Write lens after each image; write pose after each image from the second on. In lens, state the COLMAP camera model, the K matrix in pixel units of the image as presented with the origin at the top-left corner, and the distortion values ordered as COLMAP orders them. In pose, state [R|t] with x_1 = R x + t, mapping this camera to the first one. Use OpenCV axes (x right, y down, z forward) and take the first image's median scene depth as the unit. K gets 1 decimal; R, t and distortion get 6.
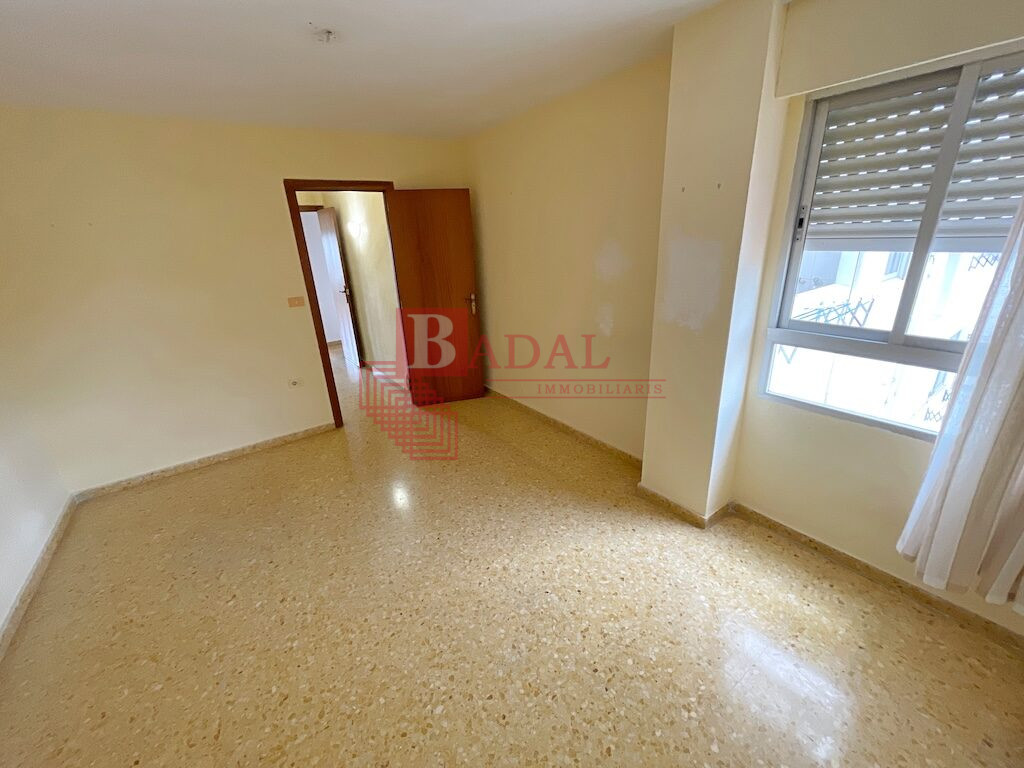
lens RADIAL K [[412.4, 0, 514.0], [0, 412.4, 383.1], [0, 0, 1]] dist [-0.006211, 0.000838]
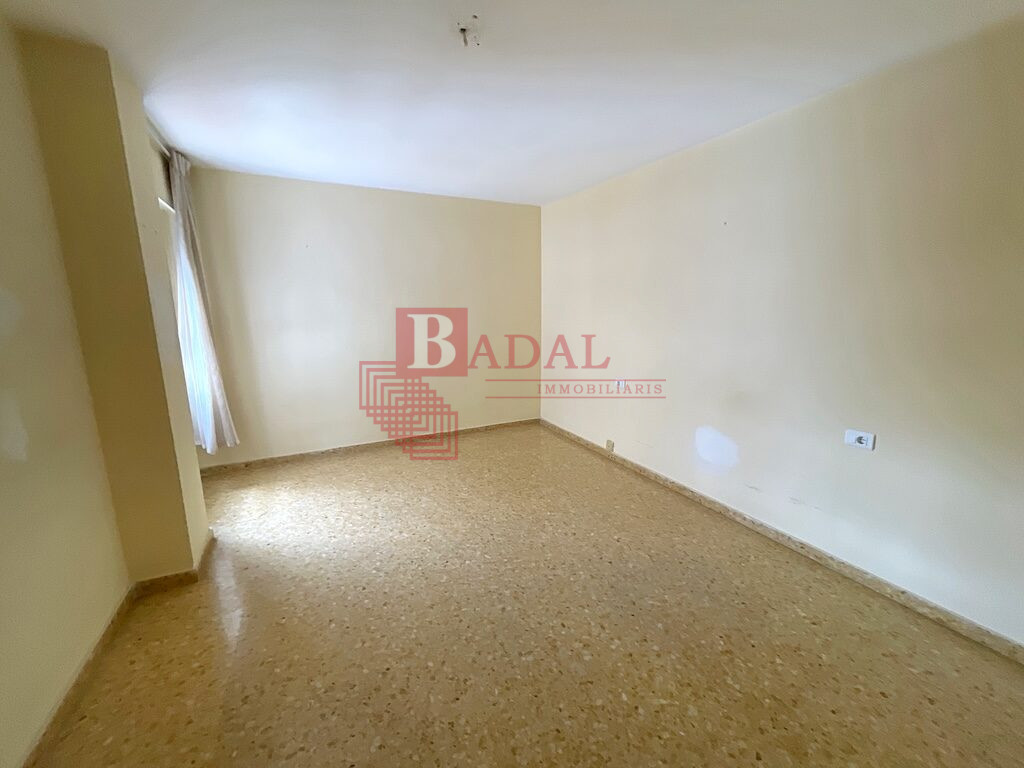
lens RADIAL K [[412.4, 0, 513.6], [0, 412.4, 384.3], [0, 0, 1]] dist [-0.006211, 0.000838]
pose [[-0.984689, 0.020861, 0.173069, -0.590387], [0.106024, 0.859744, 0.499599, -0.518789], [-0.138373, 0.510299, -0.848792, 1.822206]]
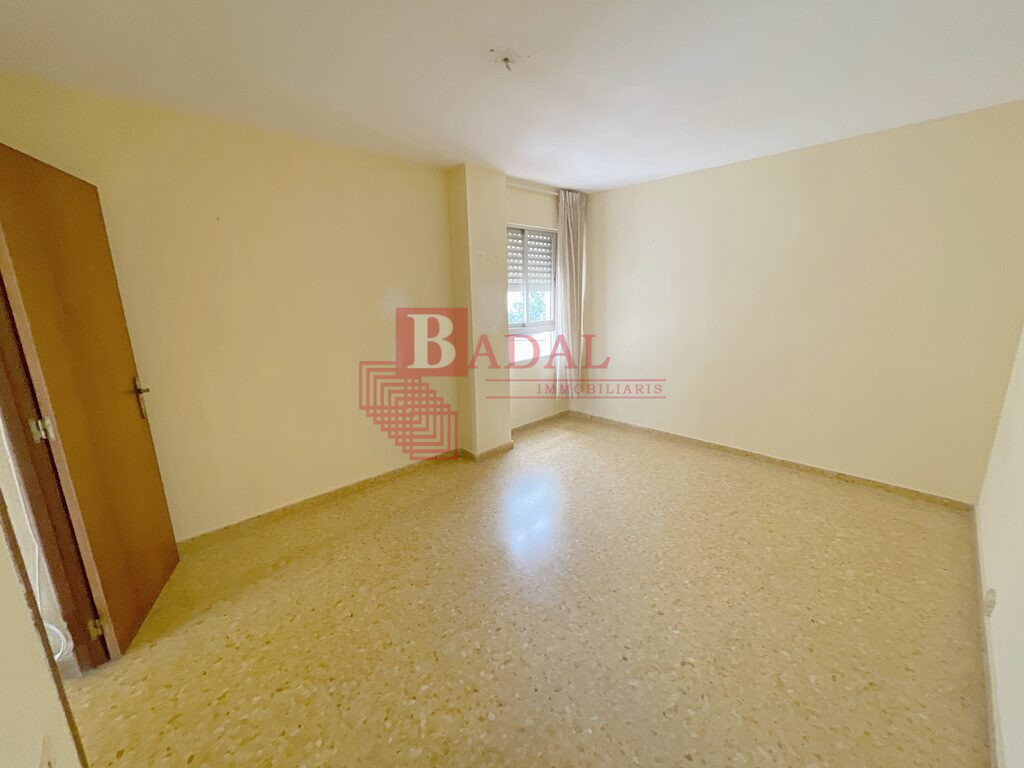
lens RADIAL K [[412.4, 0, 513.1], [0, 412.4, 383.9], [0, 0, 1]] dist [-0.006211, 0.000838]
pose [[-0.134348, -0.169470, 0.976335, -1.325516], [0.364208, 0.907862, 0.207702, -0.277300], [-0.921577, 0.383493, -0.060247, 1.135181]]
